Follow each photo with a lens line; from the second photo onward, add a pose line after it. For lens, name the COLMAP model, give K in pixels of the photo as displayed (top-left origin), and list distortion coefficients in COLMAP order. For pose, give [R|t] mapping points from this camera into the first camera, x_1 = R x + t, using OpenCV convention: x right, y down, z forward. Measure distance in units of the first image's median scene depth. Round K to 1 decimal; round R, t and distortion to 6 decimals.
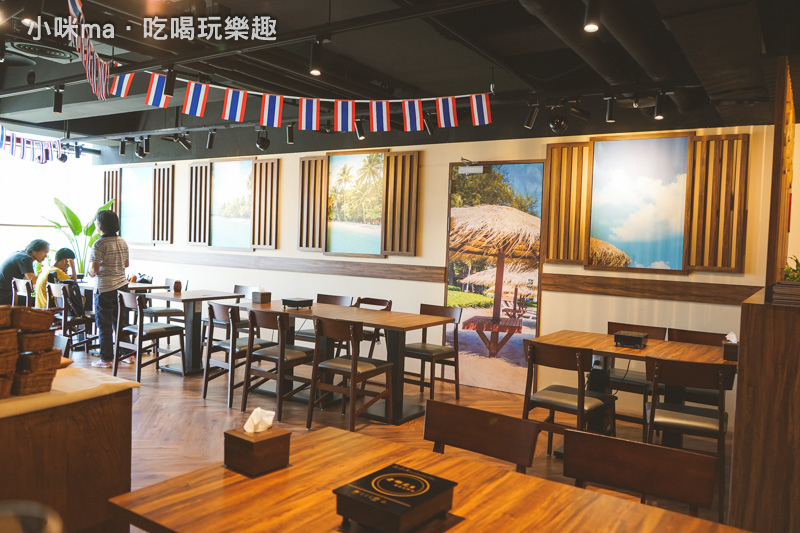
lens RADIAL K [[649.6, 0, 399.6], [0, 649.6, 267.1], [0, 0, 1]] dist [0.000419, 0.000206]
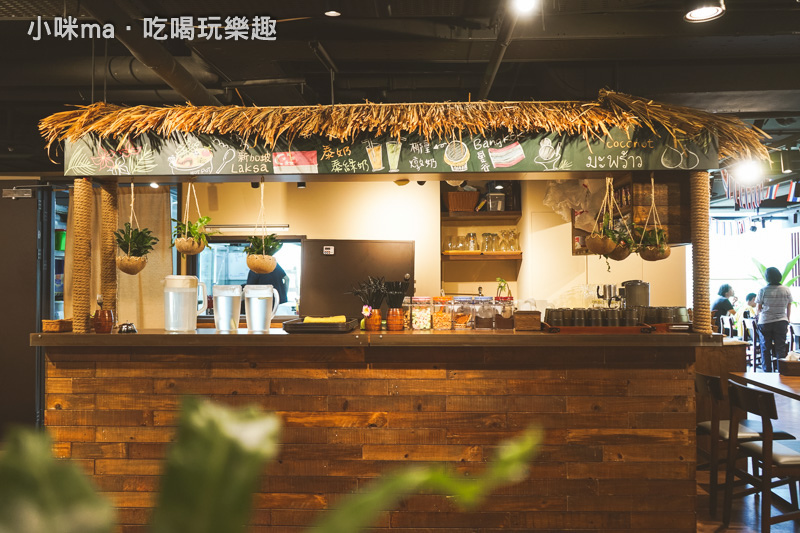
lens RADIAL K [[649.6, 0, 401.2], [0, 649.6, 268.0], [0, 0, 1]] dist [0.000419, 0.000206]
pose [[0.520840, -0.057119, -0.851741, 0.189119], [-0.010099, 0.997277, -0.073055, 0.016708], [0.853595, 0.046652, 0.518845, -0.252314]]
